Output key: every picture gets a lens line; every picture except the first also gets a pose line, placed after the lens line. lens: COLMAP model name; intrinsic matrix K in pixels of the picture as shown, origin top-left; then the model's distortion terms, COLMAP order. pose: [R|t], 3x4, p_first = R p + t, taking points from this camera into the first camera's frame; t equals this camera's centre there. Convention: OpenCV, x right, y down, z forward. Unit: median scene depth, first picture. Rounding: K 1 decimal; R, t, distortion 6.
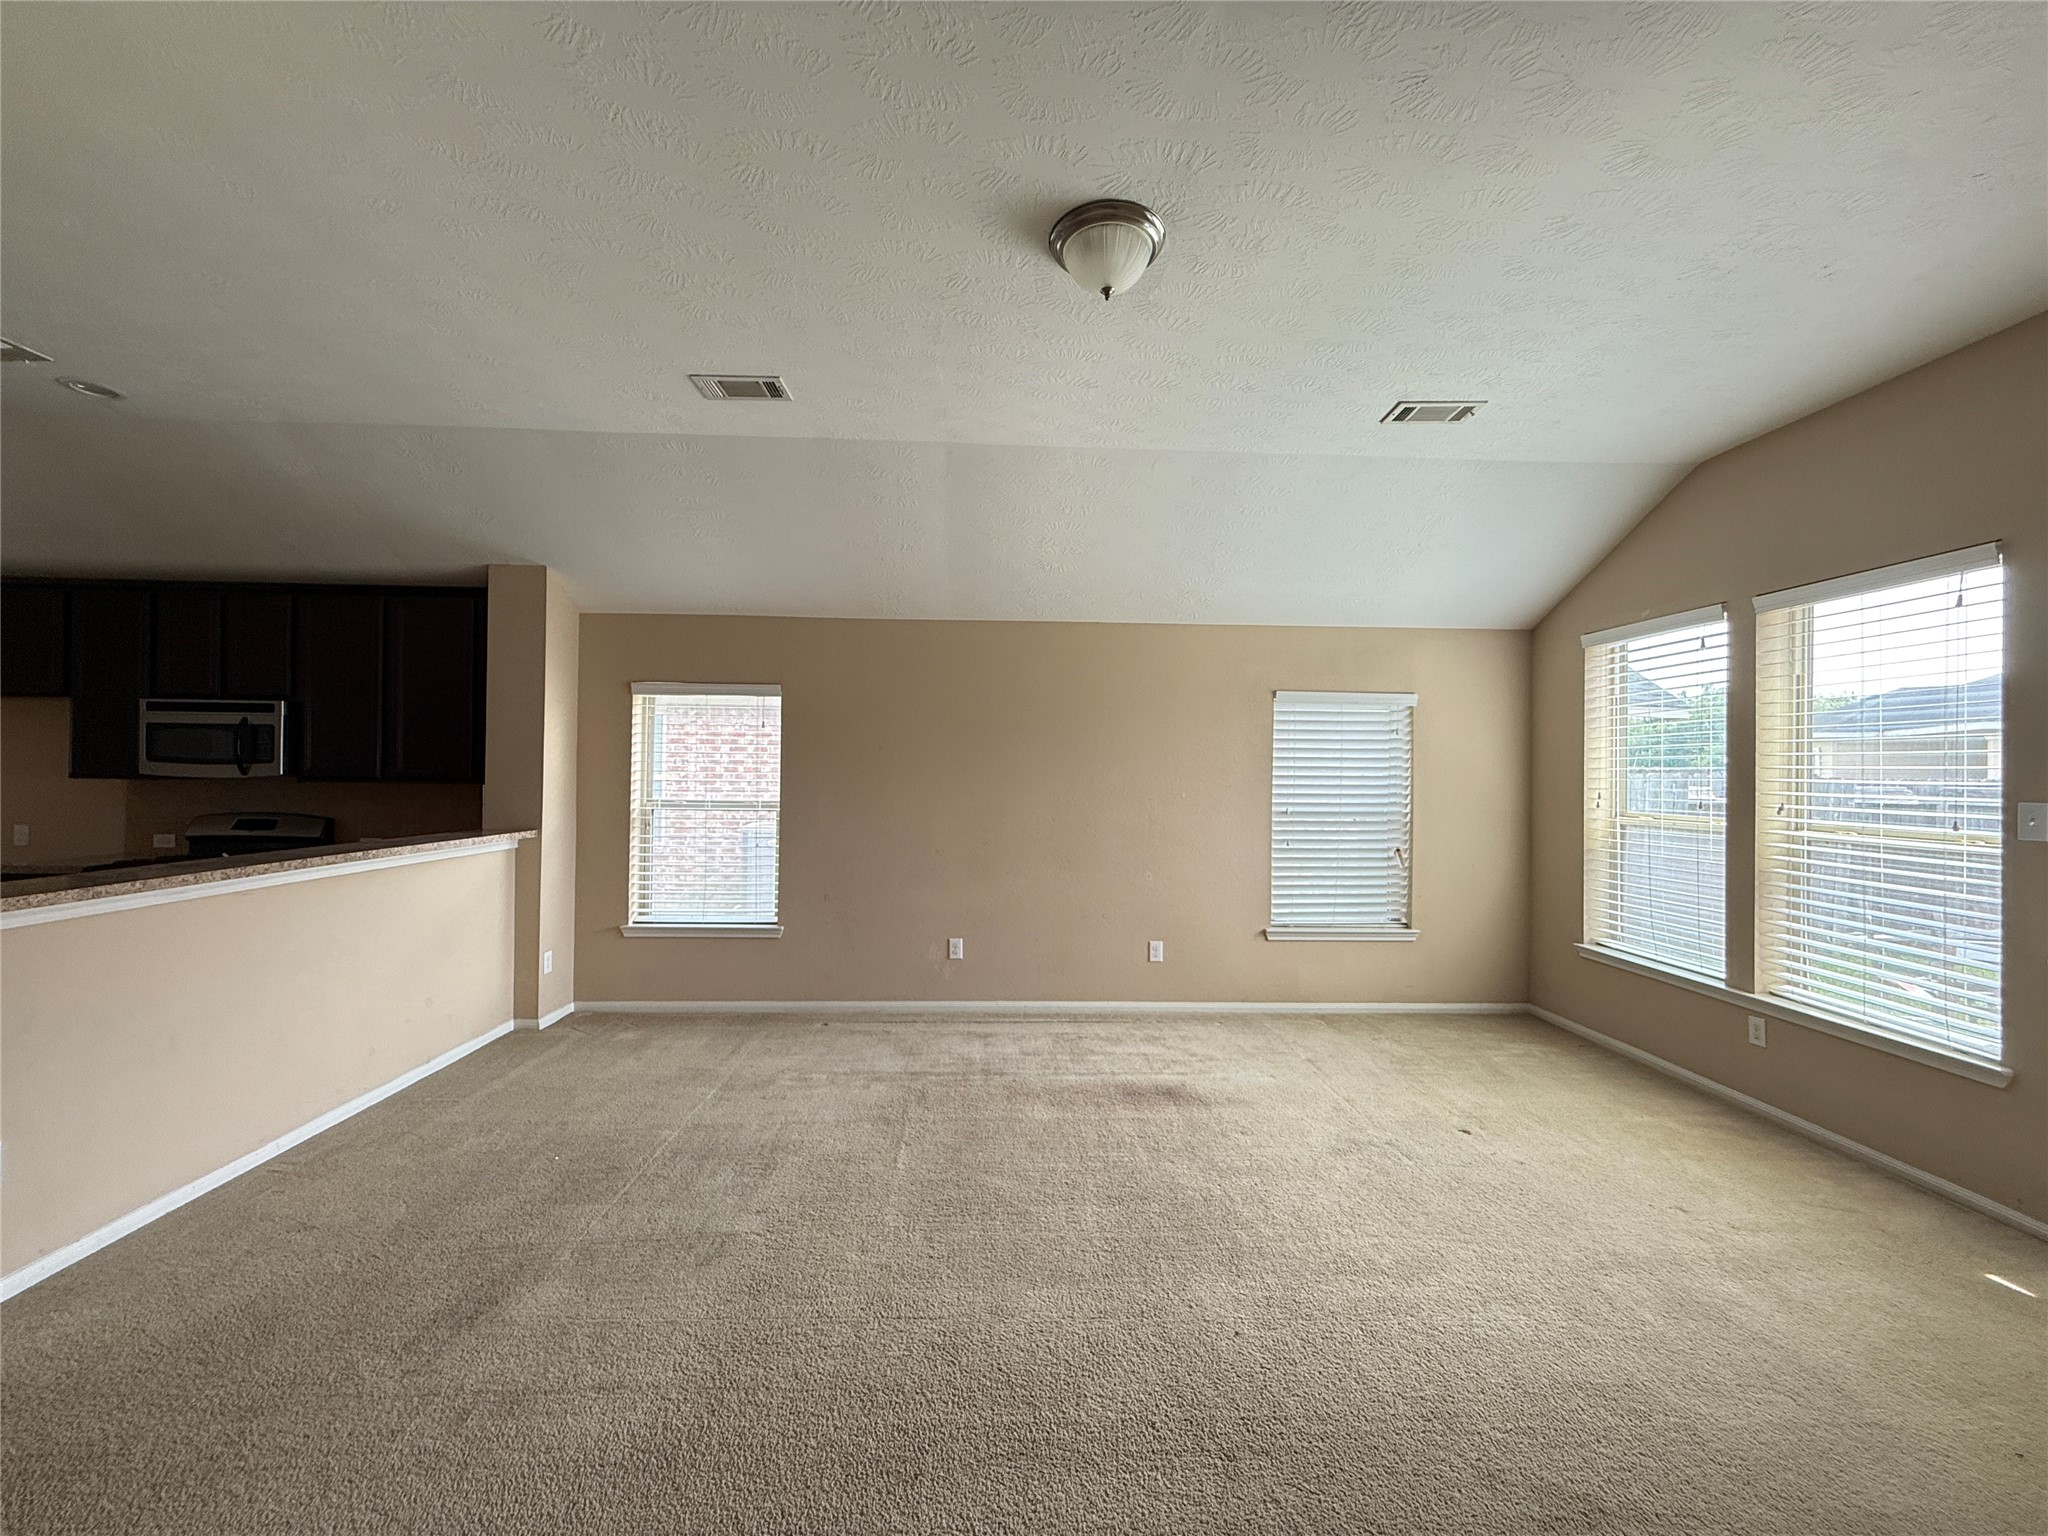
lens RADIAL K [[815.4, 0, 1021.1], [0, 815.4, 765.8], [0, 0, 1]] dist [0.000144, -0.000214]
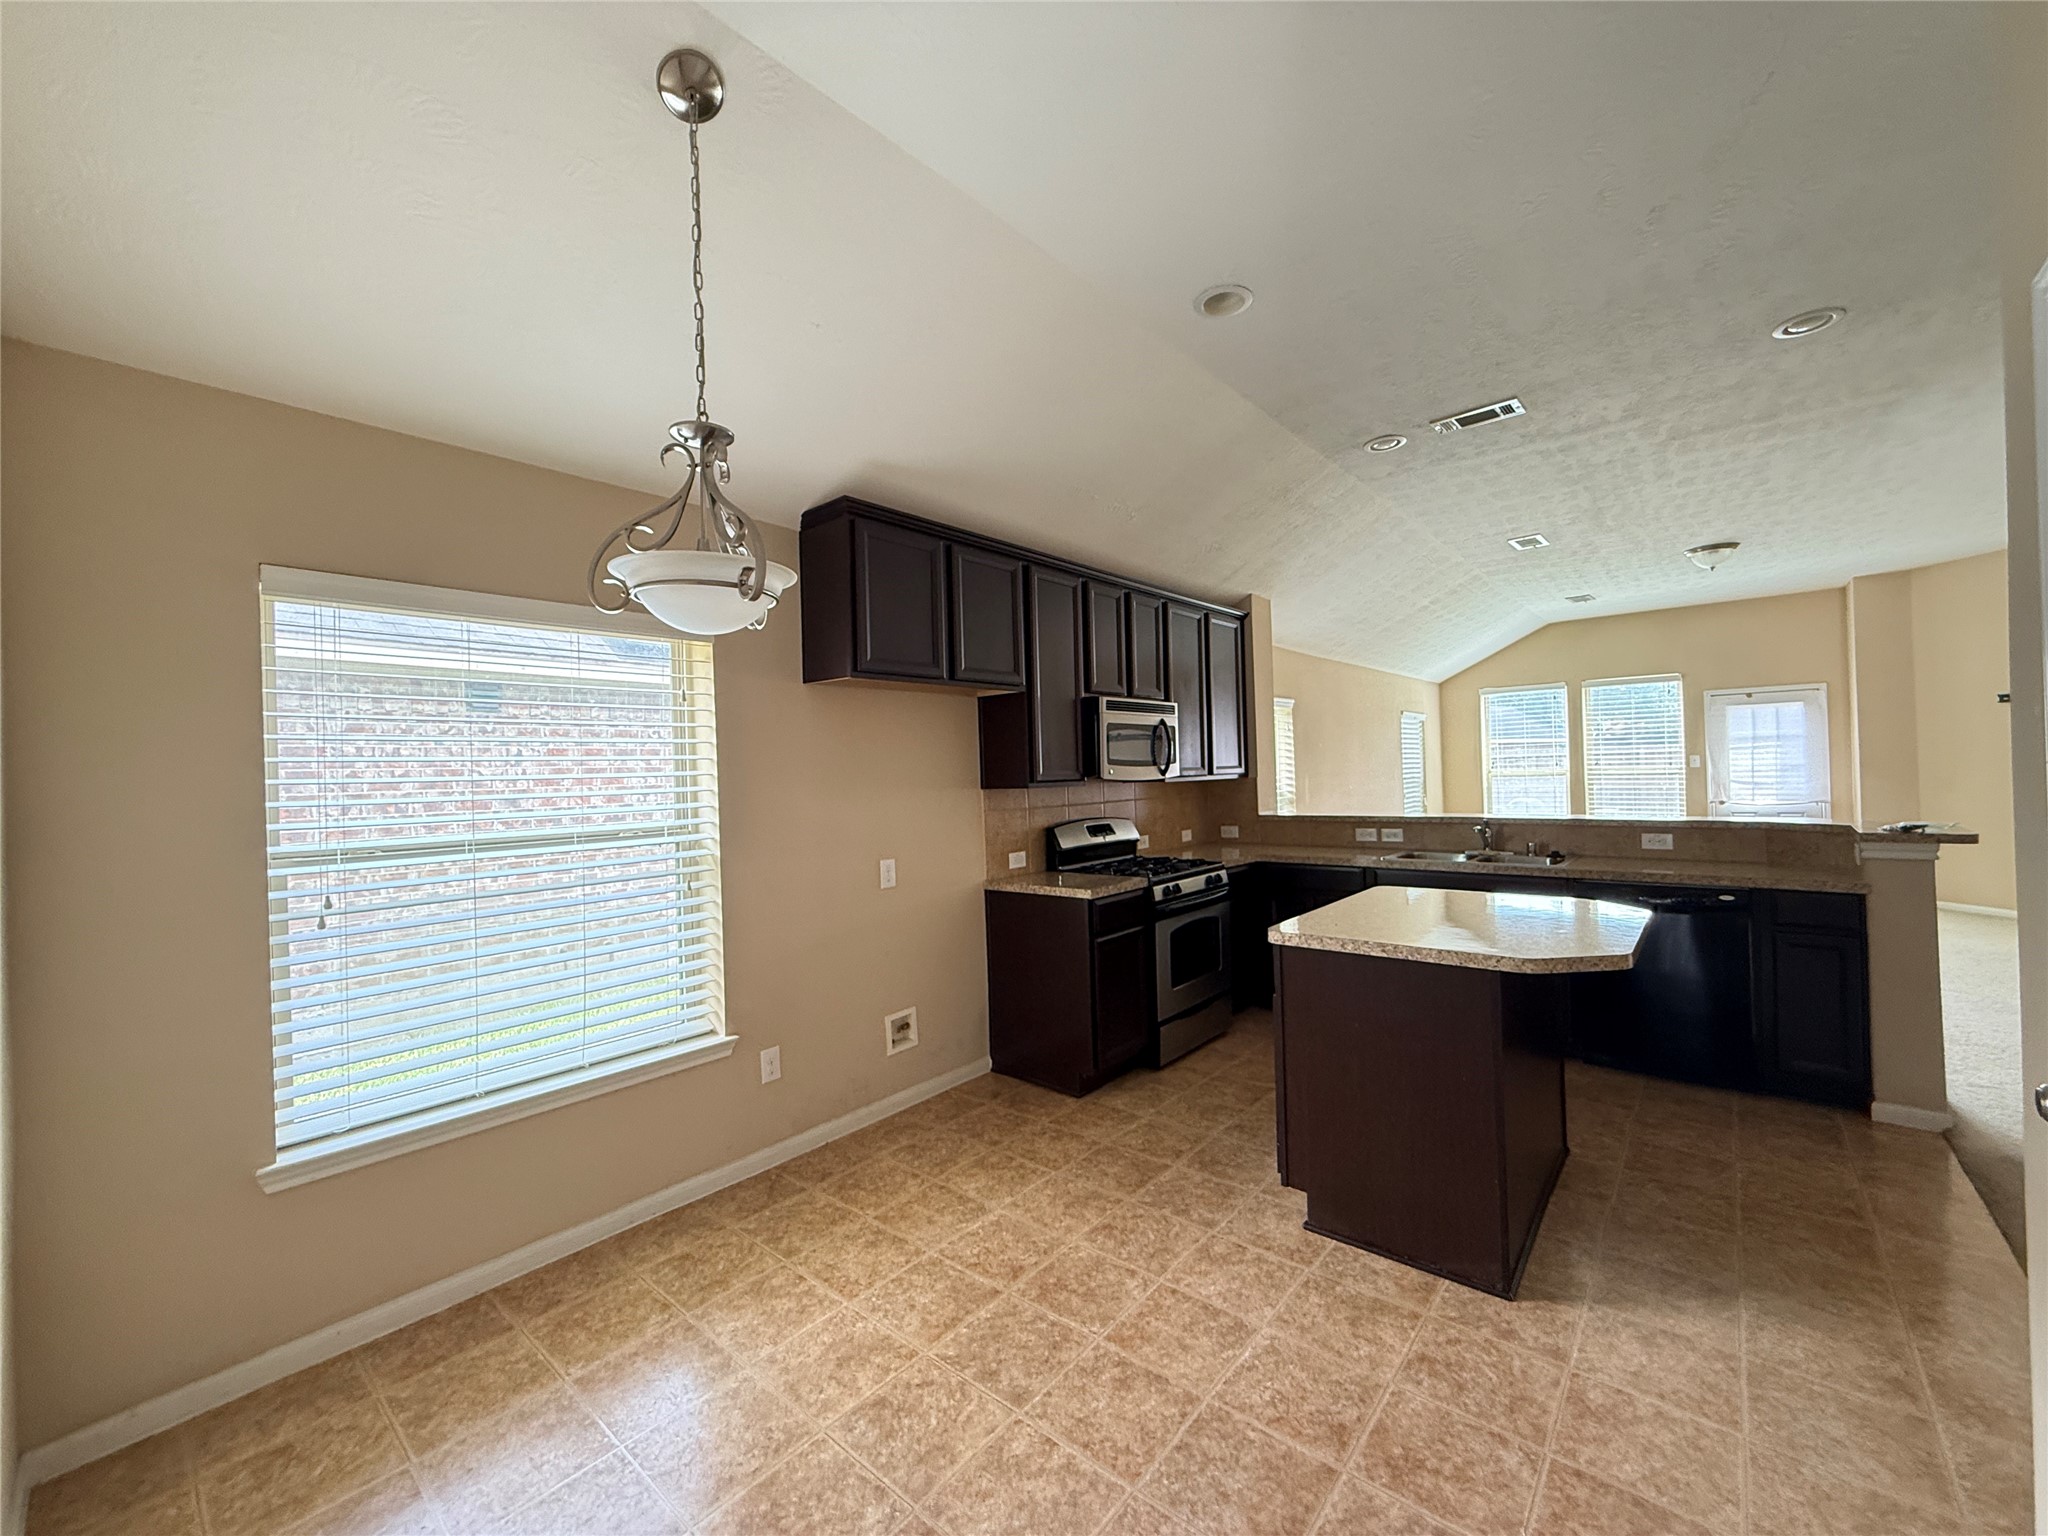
lens RADIAL K [[815.4, 0, 1018.5], [0, 815.4, 773.4], [0, 0, 1]] dist [0.000144, -0.000214]
pose [[0.684513, -0.033989, 0.728208, -1.809738], [0.031139, 0.999364, 0.017374, -0.015030], [-0.728335, 0.010783, 0.685136, 0.444009]]
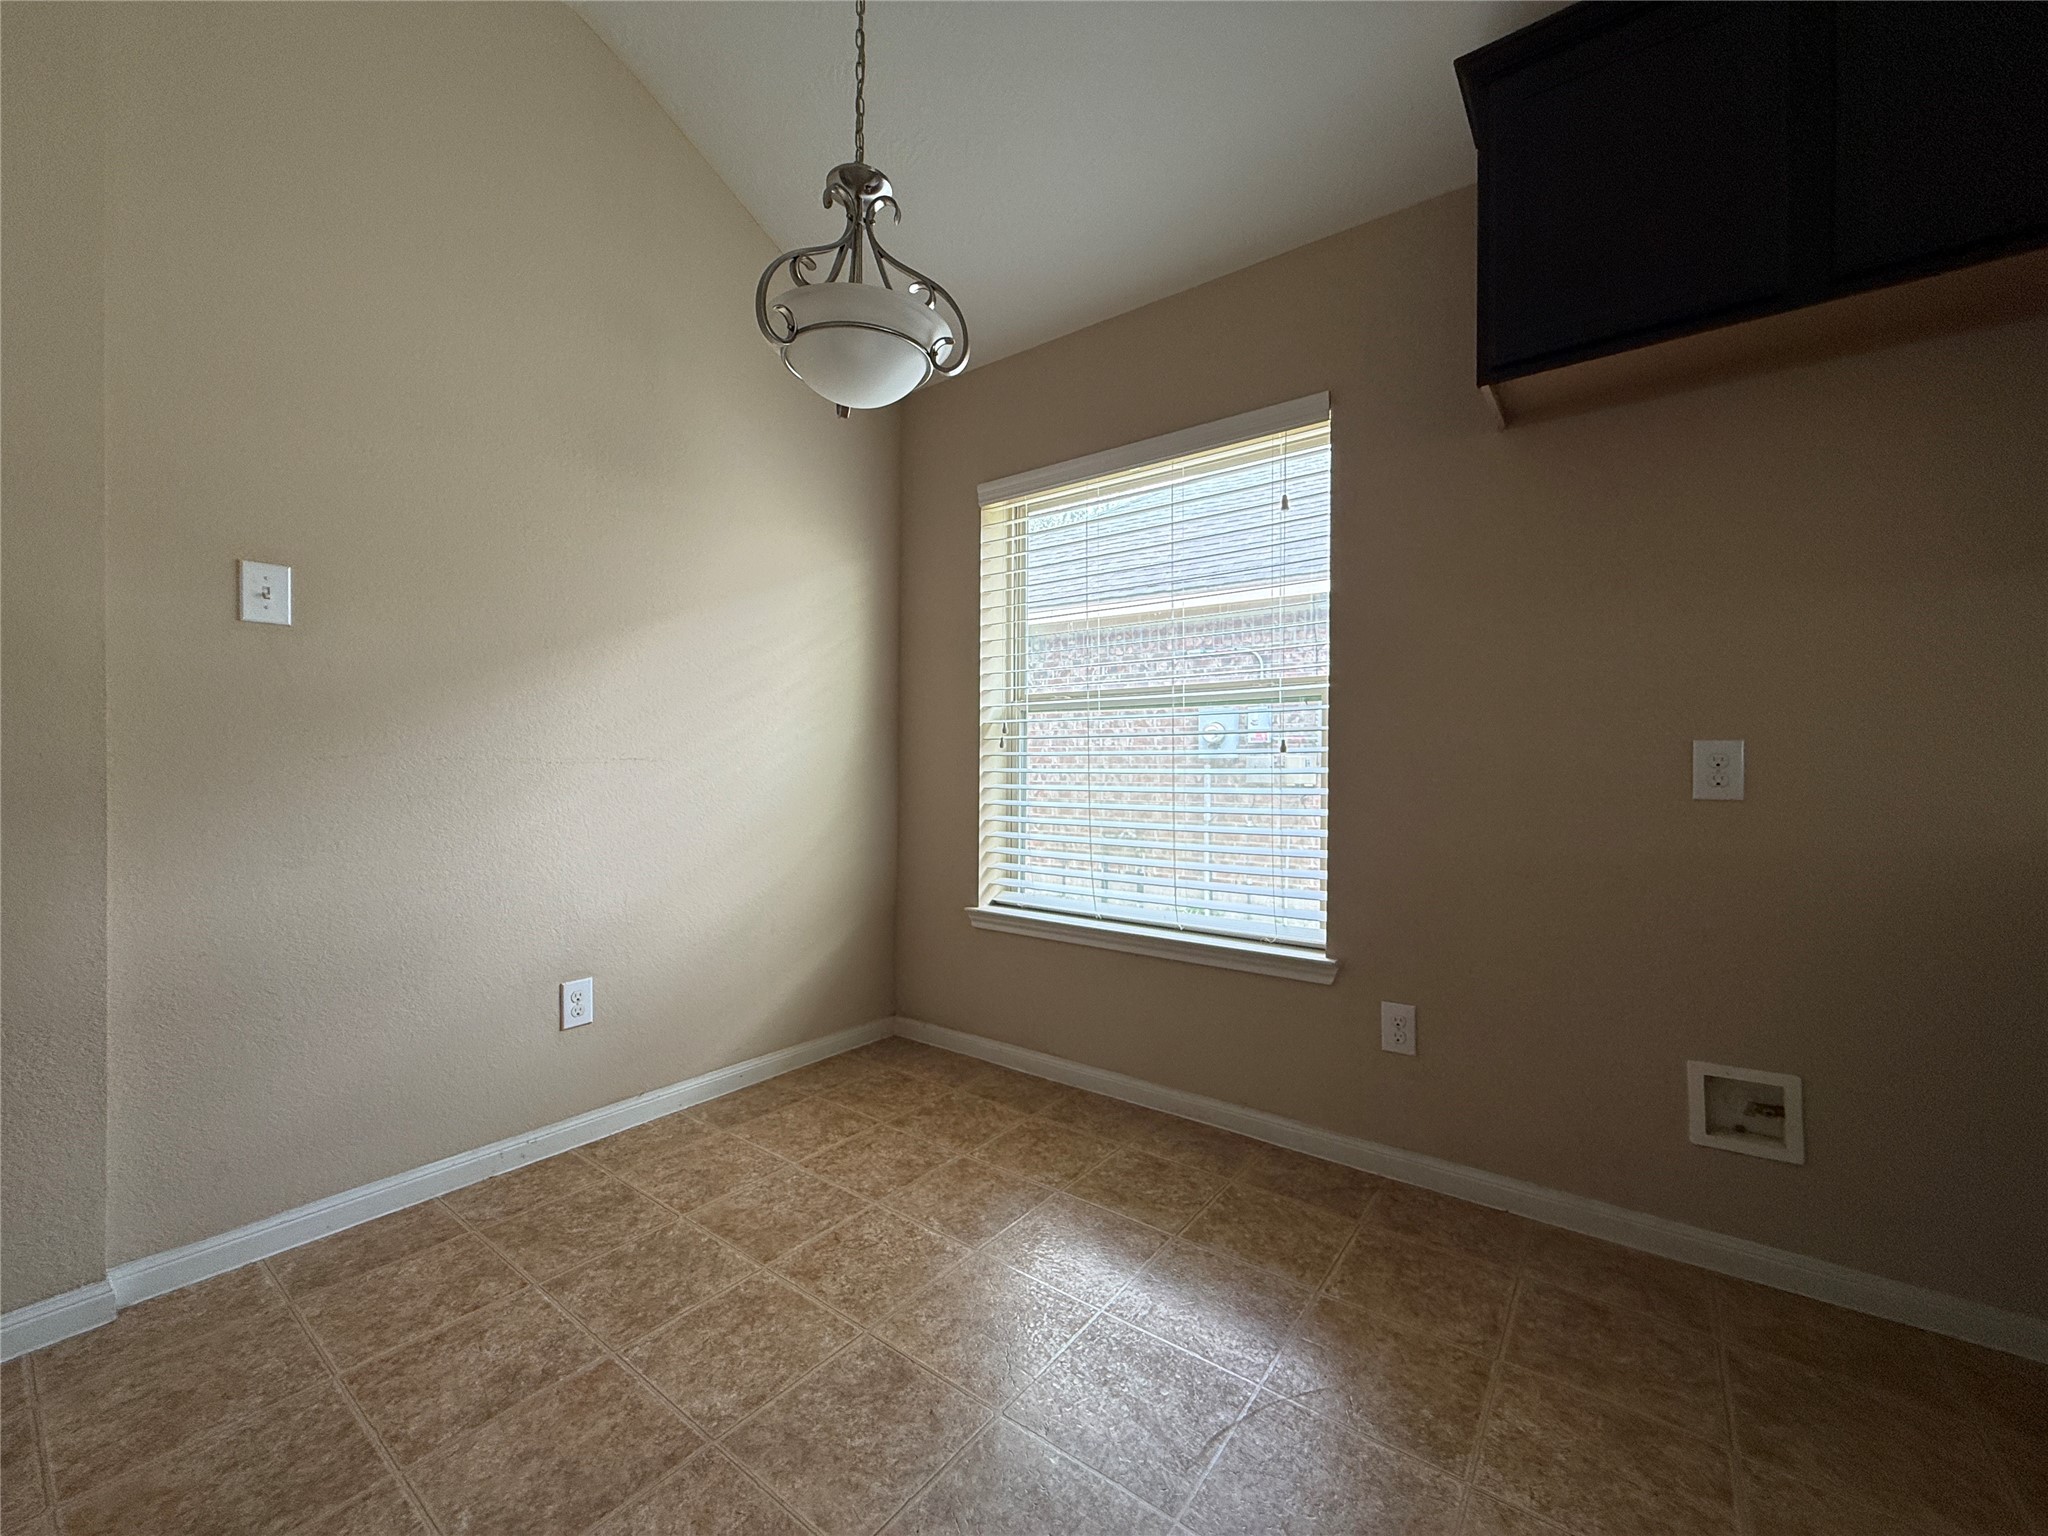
lens RADIAL K [[815.4, 0, 1015.9], [0, 815.4, 772.1], [0, 0, 1]] dist [0.000144, -0.000214]
pose [[0.770193, -0.006549, -0.637777, -1.333809], [0.015931, 0.999833, 0.008971, 0.084187], [0.637612, -0.017070, 0.770169, 0.581619]]
